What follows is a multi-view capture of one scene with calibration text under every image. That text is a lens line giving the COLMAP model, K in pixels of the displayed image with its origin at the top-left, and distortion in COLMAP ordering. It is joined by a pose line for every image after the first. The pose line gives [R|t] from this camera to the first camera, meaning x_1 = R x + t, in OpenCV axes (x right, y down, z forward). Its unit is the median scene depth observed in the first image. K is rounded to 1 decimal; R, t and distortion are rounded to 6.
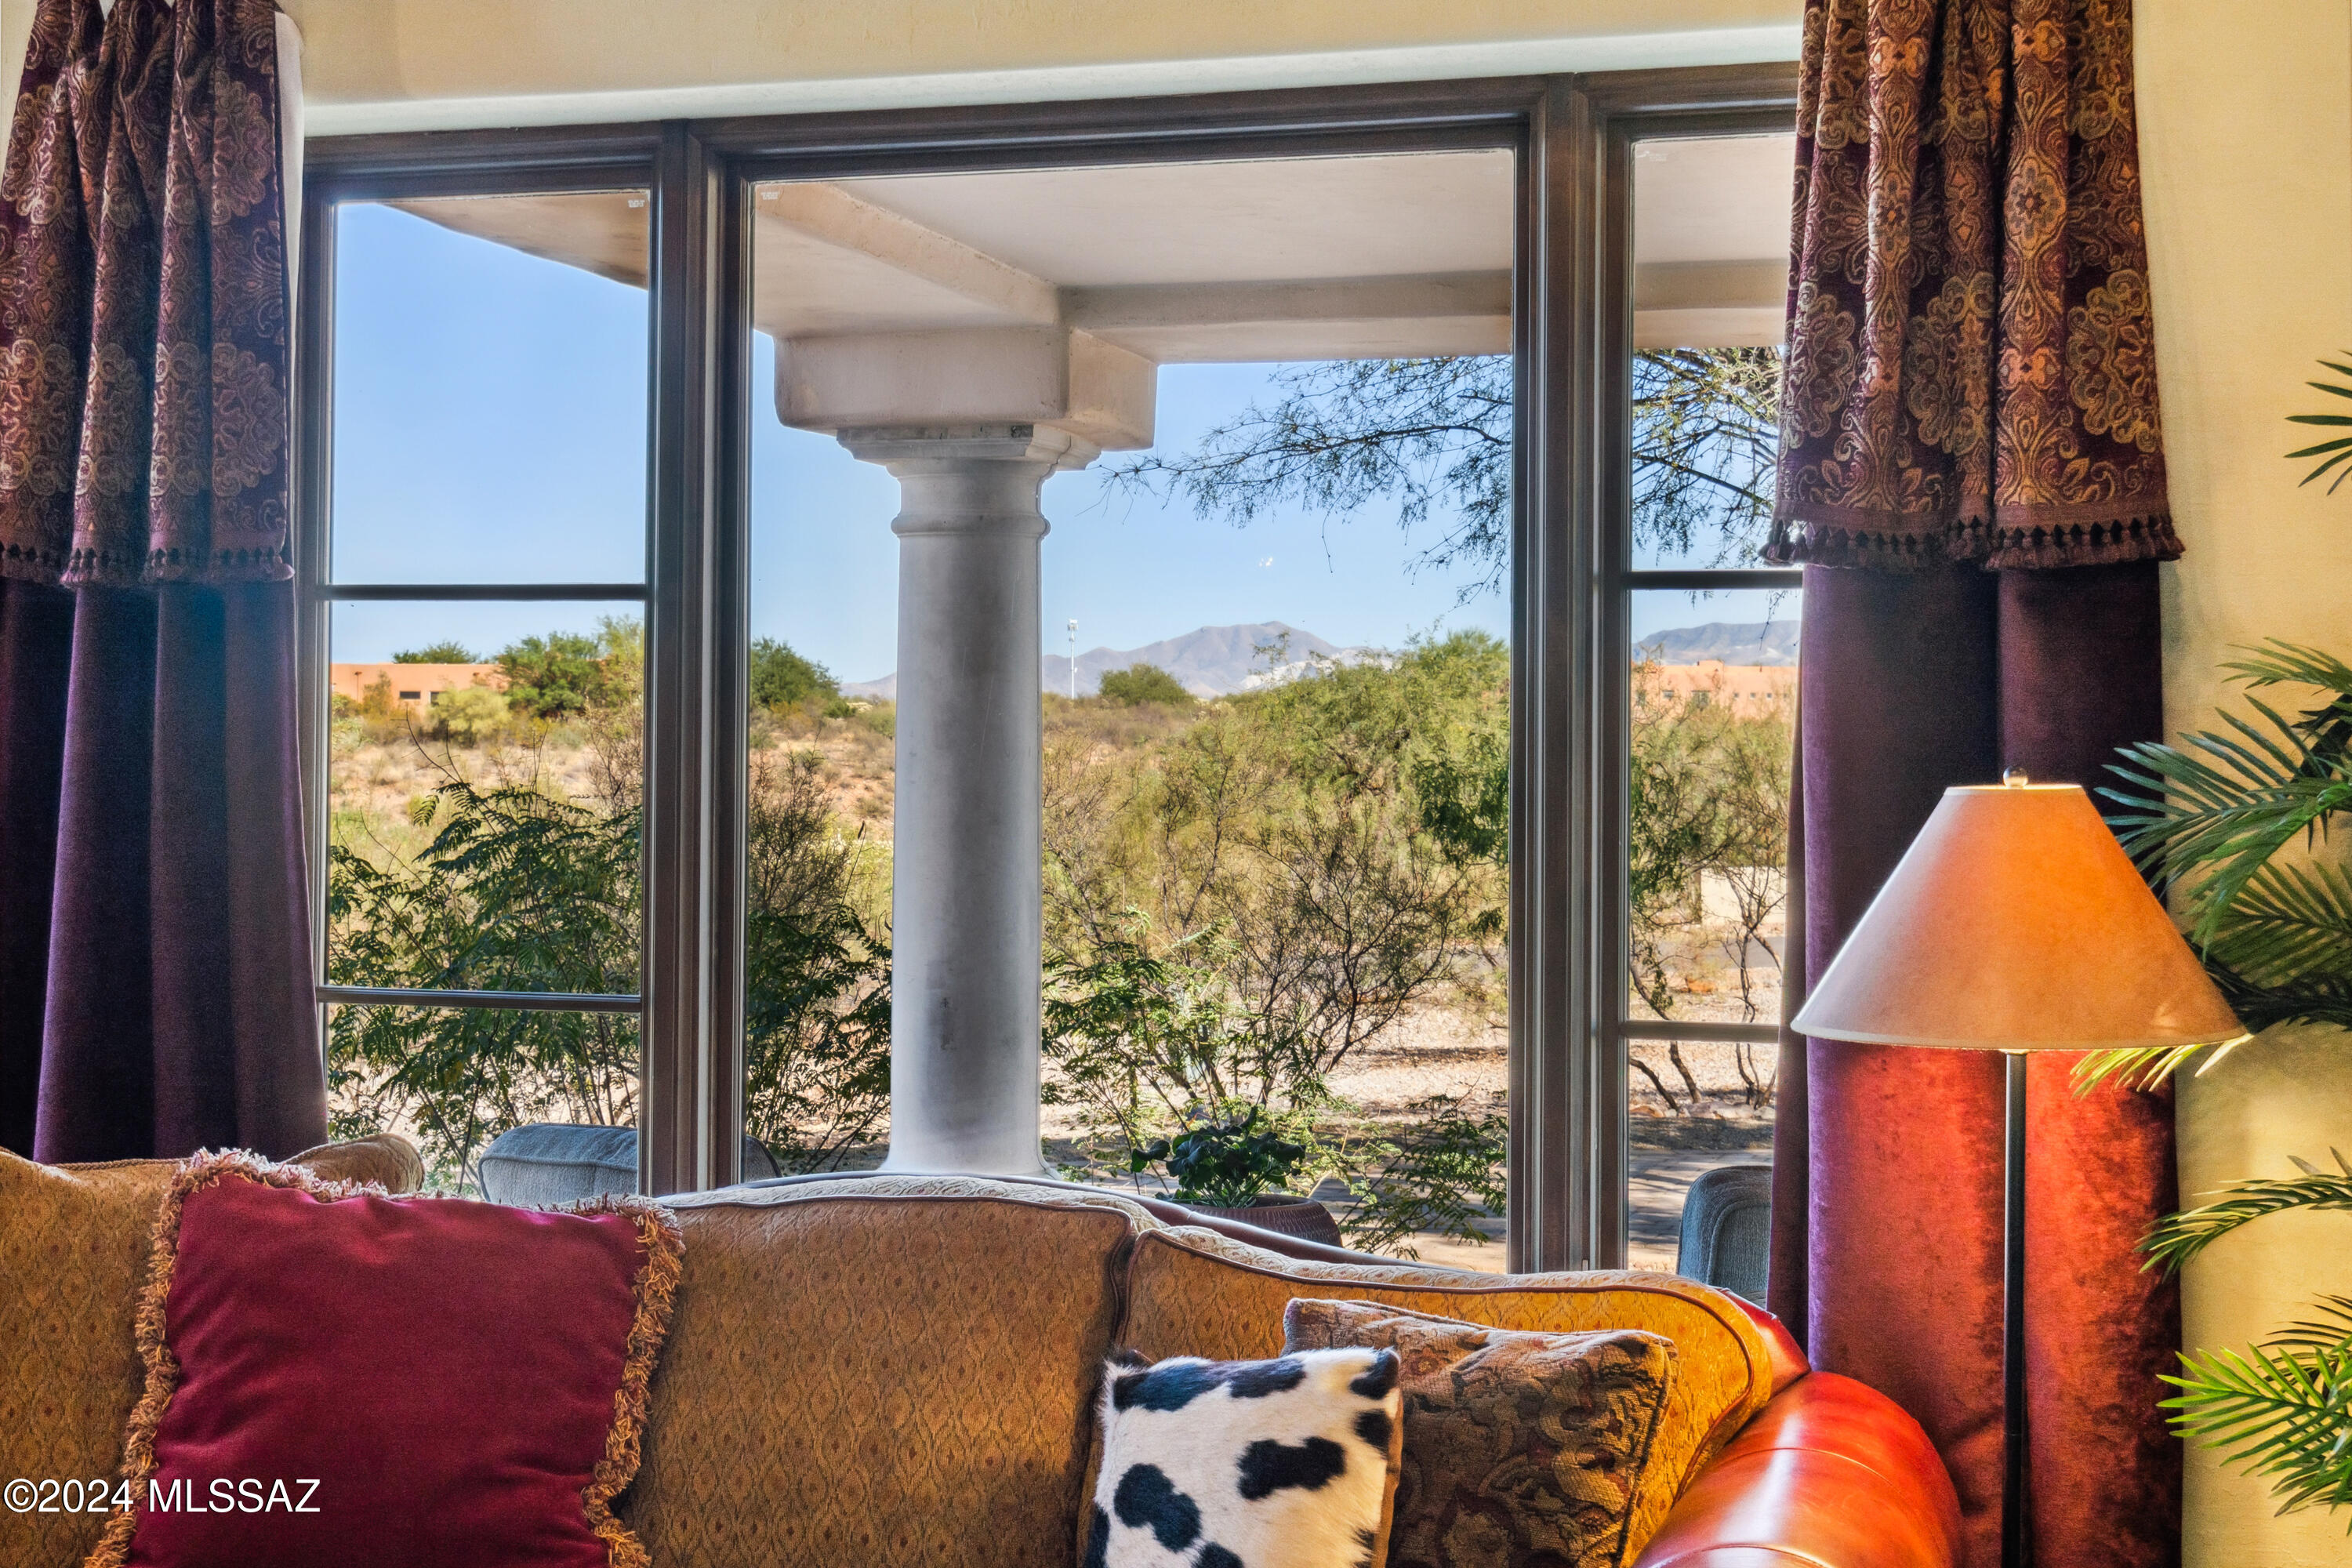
lens RADIAL K [[3462.8, 0, 1177.0], [0, 3462.8, 777.7], [0, 0, 1]] dist [-0.012376, 0.000000]
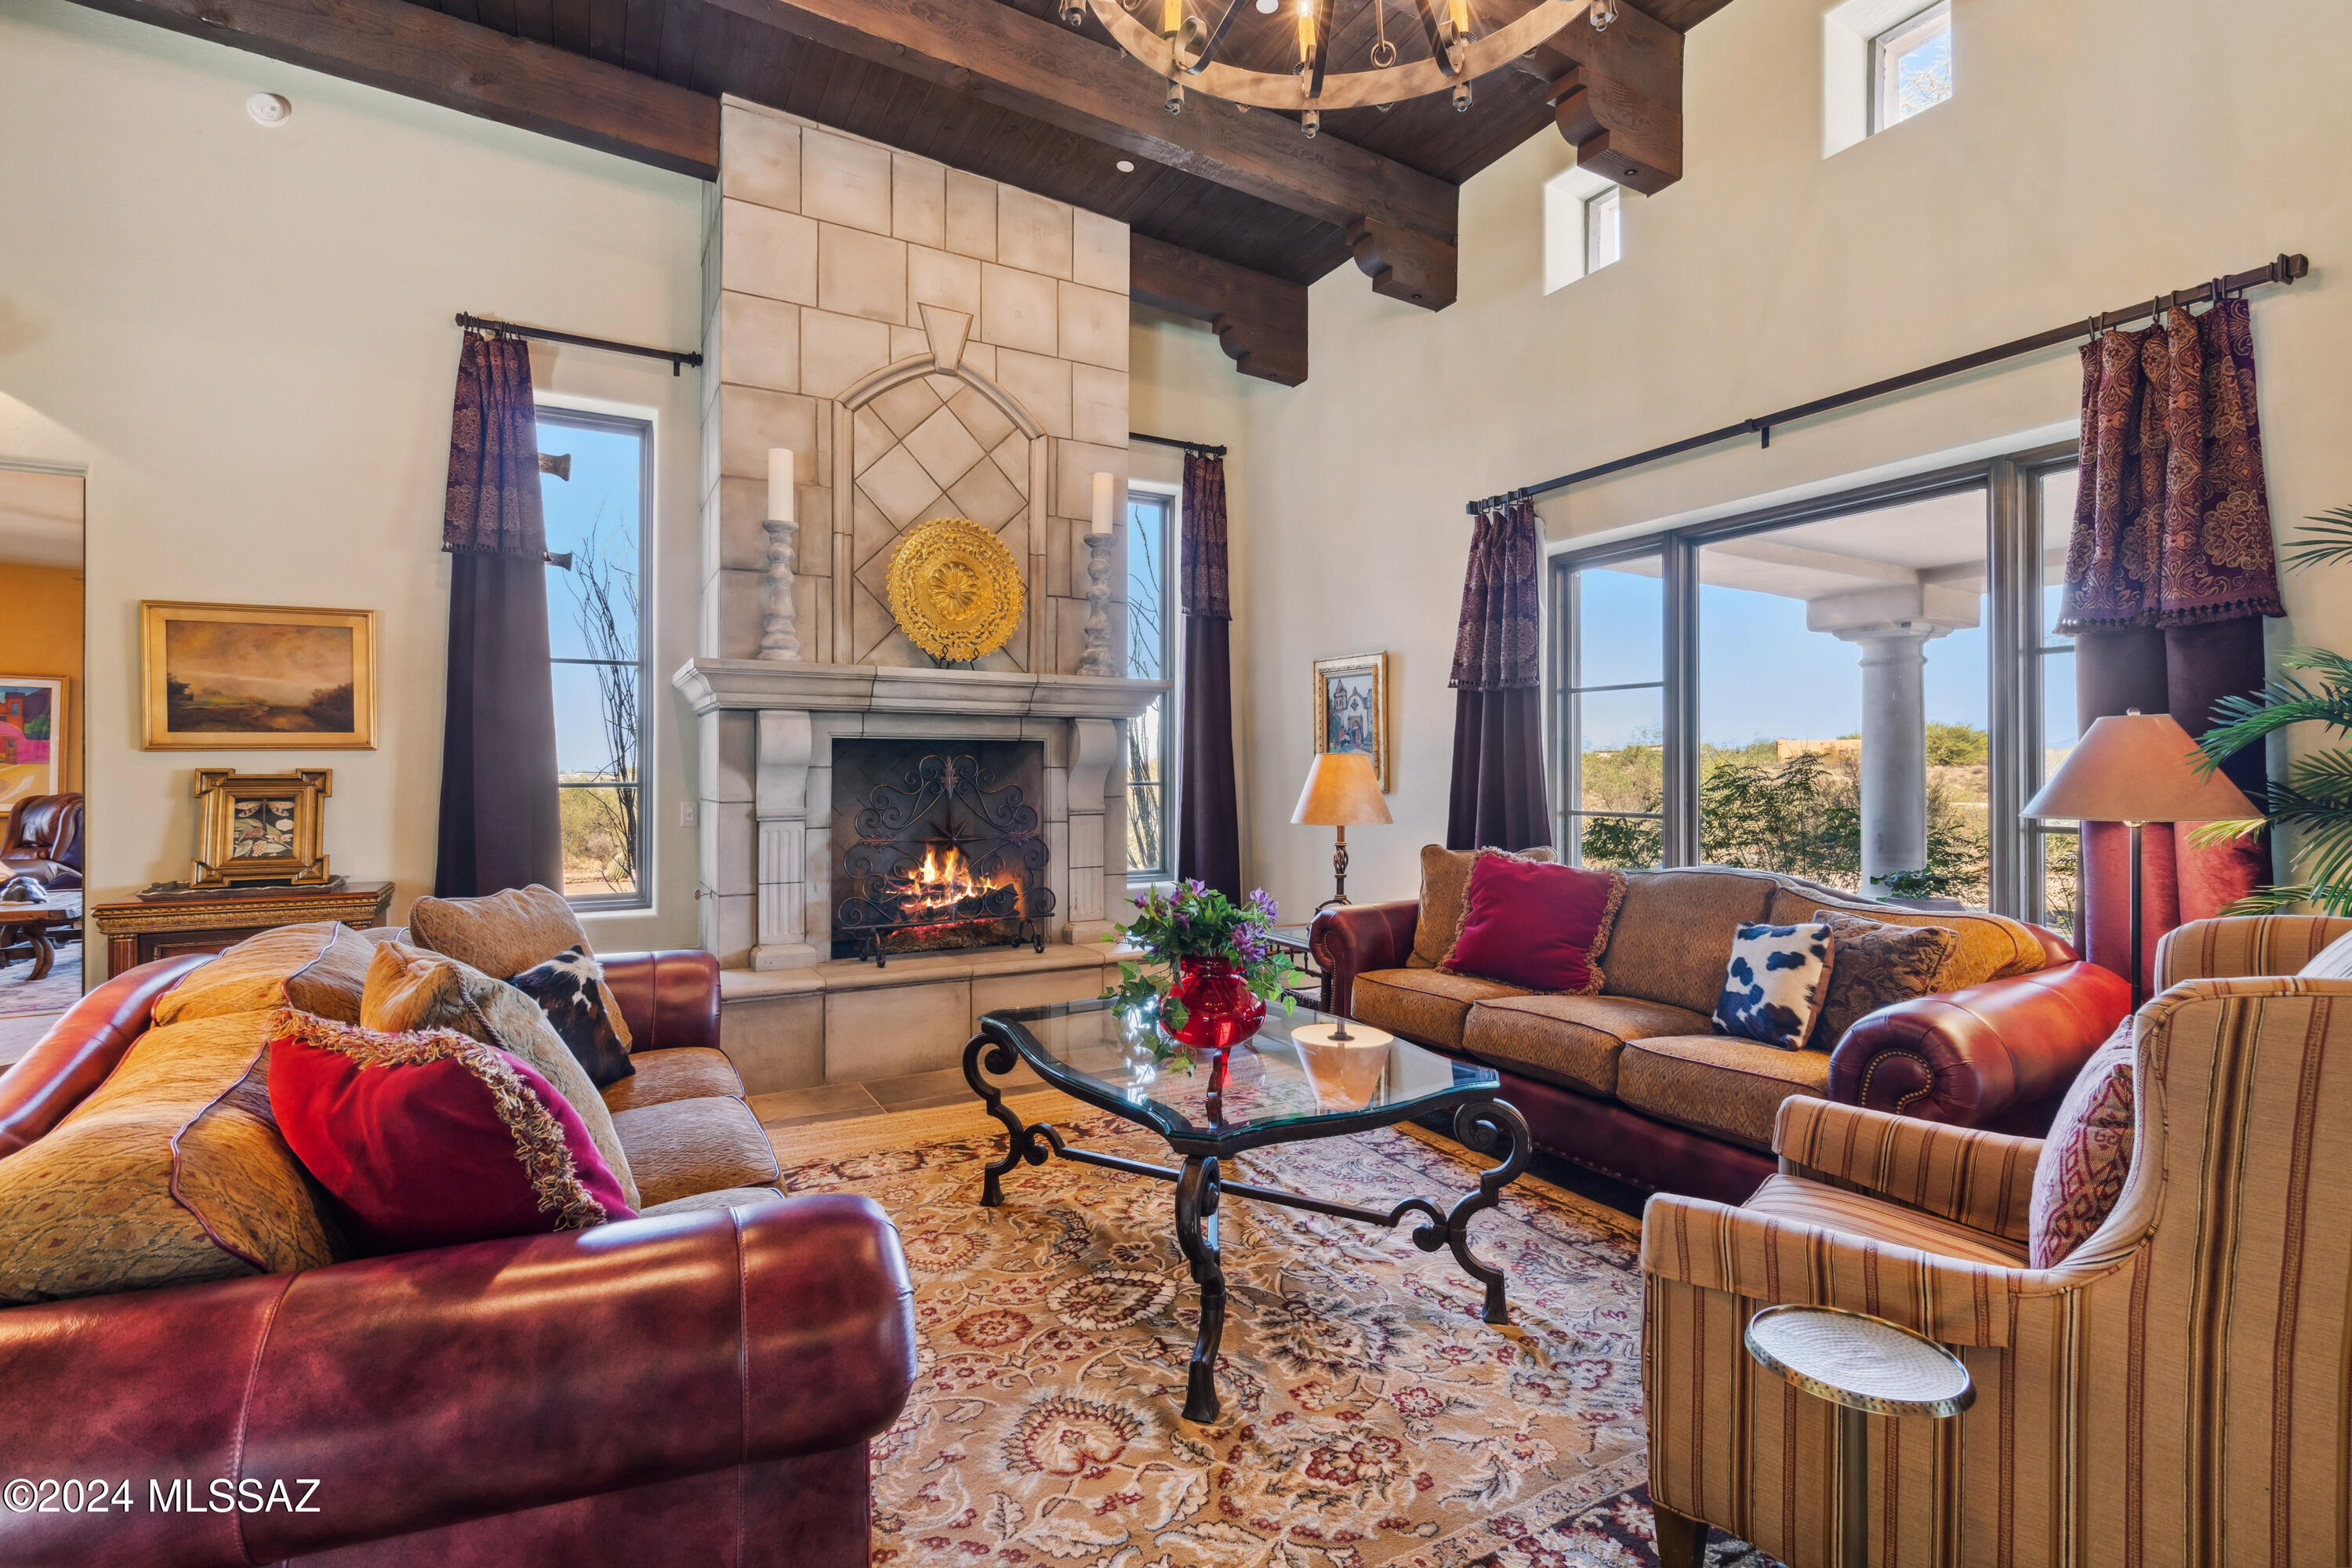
lens RADIAL K [[1079.9, 0, 1182.9], [0, 1079.9, 787.2], [0, 0, 1]] dist [-0.011345, 0.001484]
pose [[0.715462, -0.000603, -0.698651, 0.268468], [0.003605, 0.999990, 0.002828, 0.044223], [0.698642, -0.004542, 0.715457, 0.005130]]
